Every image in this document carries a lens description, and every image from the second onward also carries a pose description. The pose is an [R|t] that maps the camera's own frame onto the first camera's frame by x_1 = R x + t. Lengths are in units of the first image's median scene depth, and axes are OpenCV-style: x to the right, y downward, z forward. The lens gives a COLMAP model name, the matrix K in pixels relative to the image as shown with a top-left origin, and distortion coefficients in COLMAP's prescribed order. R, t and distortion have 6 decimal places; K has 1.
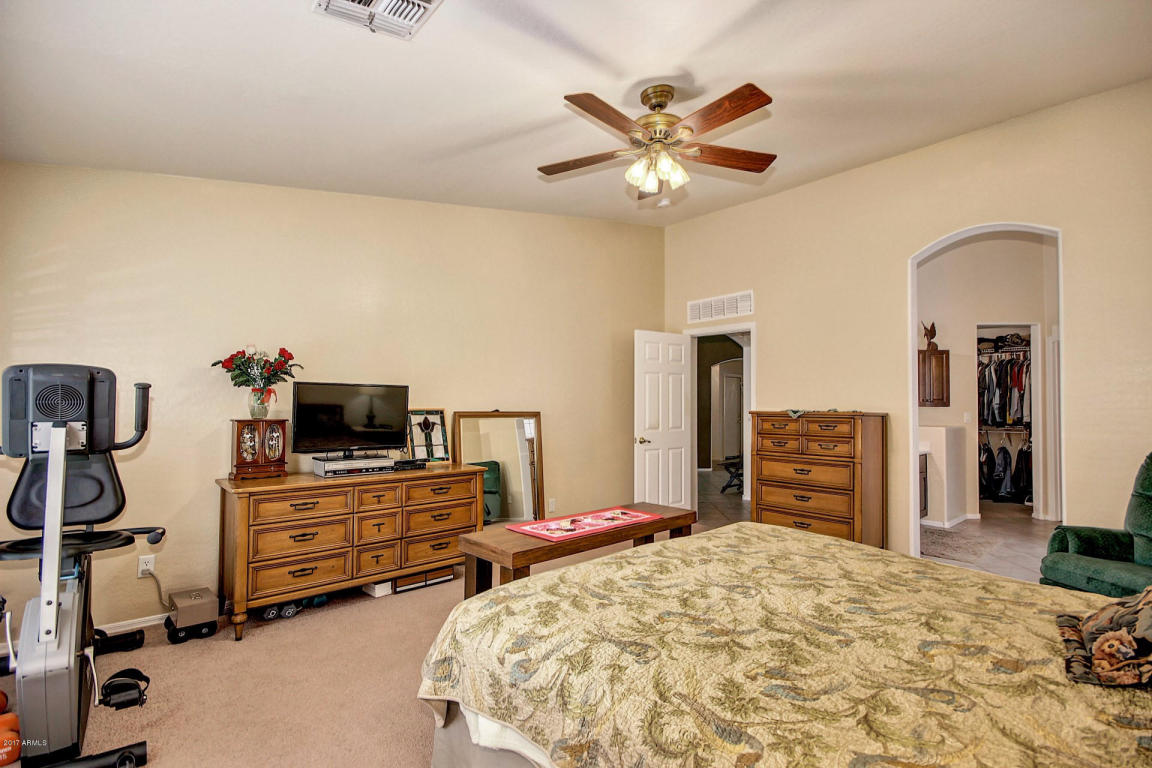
lens RADIAL K [[551.4, 0, 583.8], [0, 551.4, 393.3], [0, 0, 1]] dist [0.001946, -0.000231]
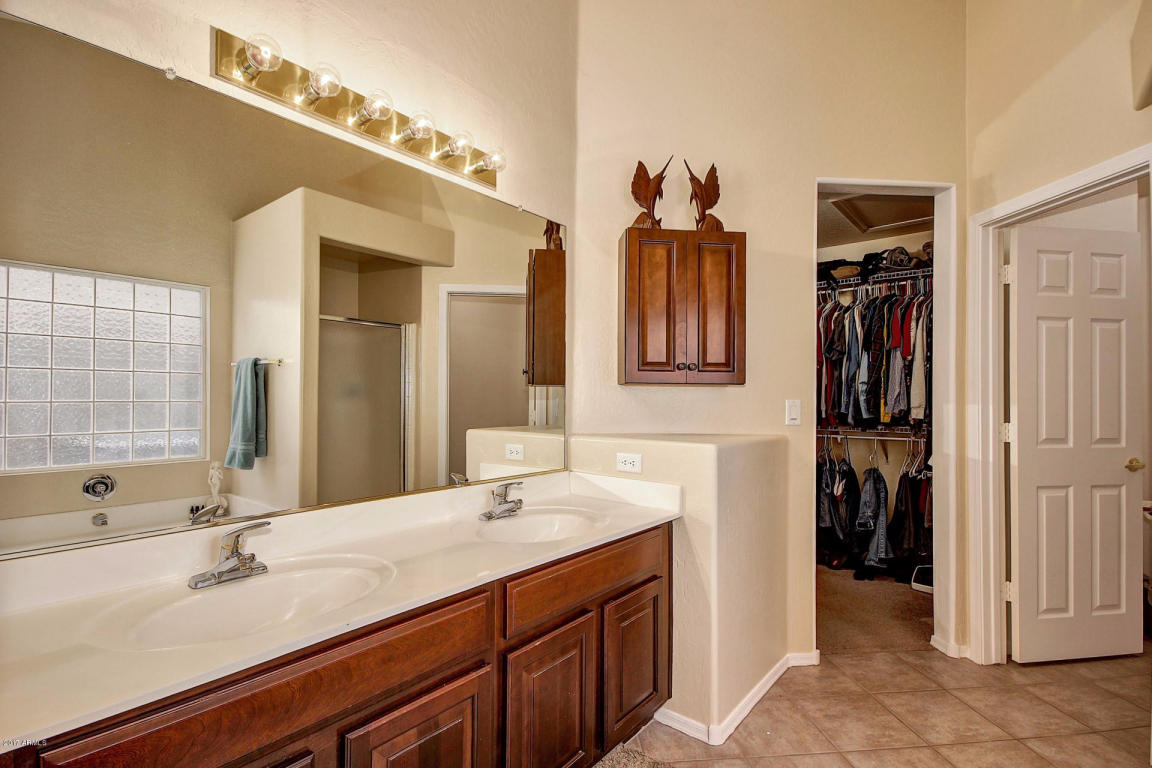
lens RADIAL K [[551.4, 0, 583.8], [0, 551.4, 393.3], [0, 0, 1]] dist [0.001946, -0.000231]
pose [[0.987036, 0.002748, 0.160476, 0.425306], [-0.005390, 0.999857, 0.016027, 0.022120], [-0.160409, -0.016685, 0.986910, 0.556573]]
